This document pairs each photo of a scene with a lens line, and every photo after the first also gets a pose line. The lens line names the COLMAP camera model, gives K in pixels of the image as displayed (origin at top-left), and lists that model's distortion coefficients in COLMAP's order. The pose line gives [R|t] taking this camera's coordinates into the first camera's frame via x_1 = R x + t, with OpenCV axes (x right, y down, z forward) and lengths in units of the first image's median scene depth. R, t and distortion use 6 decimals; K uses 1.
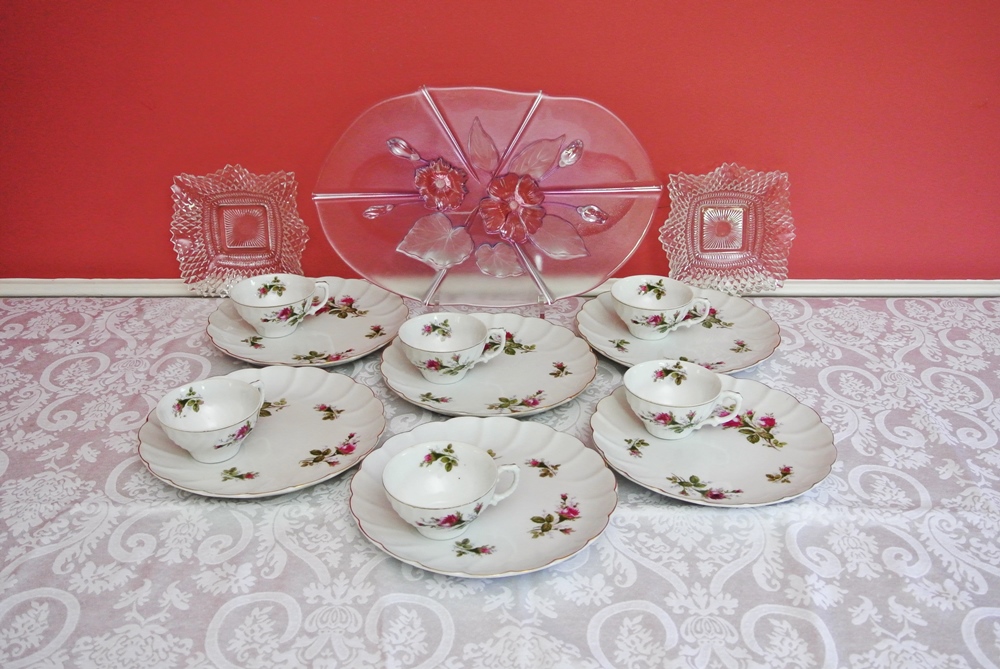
lens RADIAL K [[1019.6, 0, 496.9], [0, 1019.6, 332.1], [0, 0, 1]] dist [-0.063736, 0.000000]
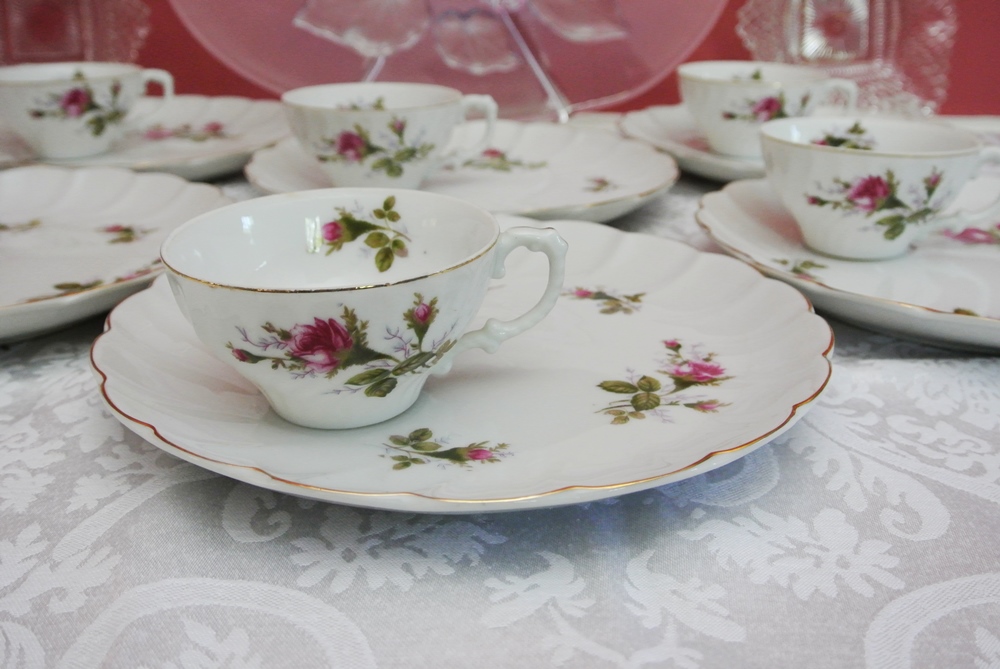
lens RADIAL K [[1019.6, 0, 504.6], [0, 1019.6, 333.9], [0, 0, 1]] dist [-0.063736, 0.000000]
pose [[0.998612, -0.016481, 0.050018, -0.019059], [0.019946, 0.997377, -0.069577, 0.196063], [-0.048740, 0.070478, 0.996322, 0.654709]]
